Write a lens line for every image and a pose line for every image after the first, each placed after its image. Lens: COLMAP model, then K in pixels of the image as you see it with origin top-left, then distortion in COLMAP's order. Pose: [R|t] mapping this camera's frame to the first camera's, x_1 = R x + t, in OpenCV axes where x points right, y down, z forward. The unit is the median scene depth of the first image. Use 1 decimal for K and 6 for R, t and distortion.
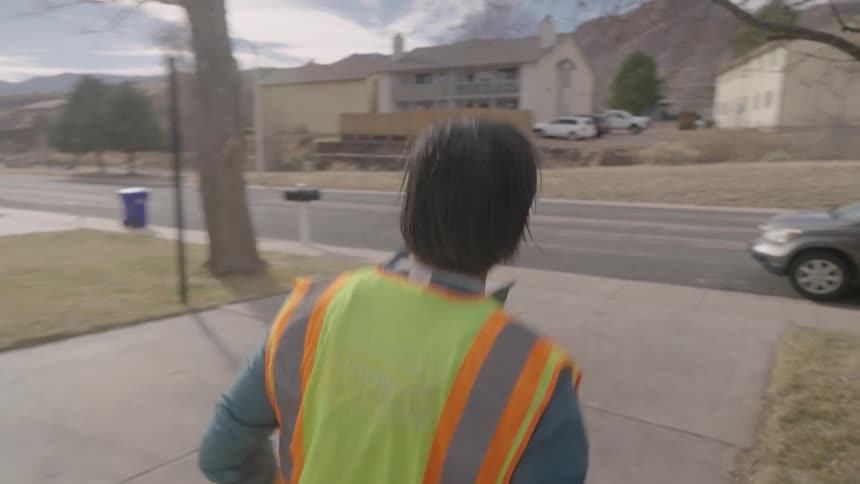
lens RADIAL K [[587.2, 0, 430.0], [0, 587.2, 242.0], [0, 0, 1]] dist [-0.056598, 0.069832]
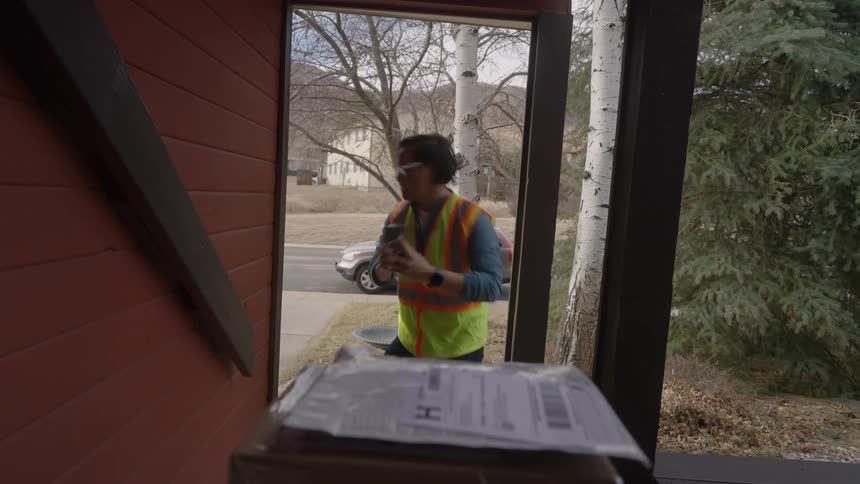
lens RADIAL K [[587.2, 0, 430.0], [0, 587.2, 242.0], [0, 0, 1]] dist [-0.056598, 0.069832]
pose [[0.815225, 0.005677, 0.579116, -0.153362], [0.042989, 0.996600, -0.070285, 0.070590], [-0.577546, 0.082194, 0.812210, -0.429539]]
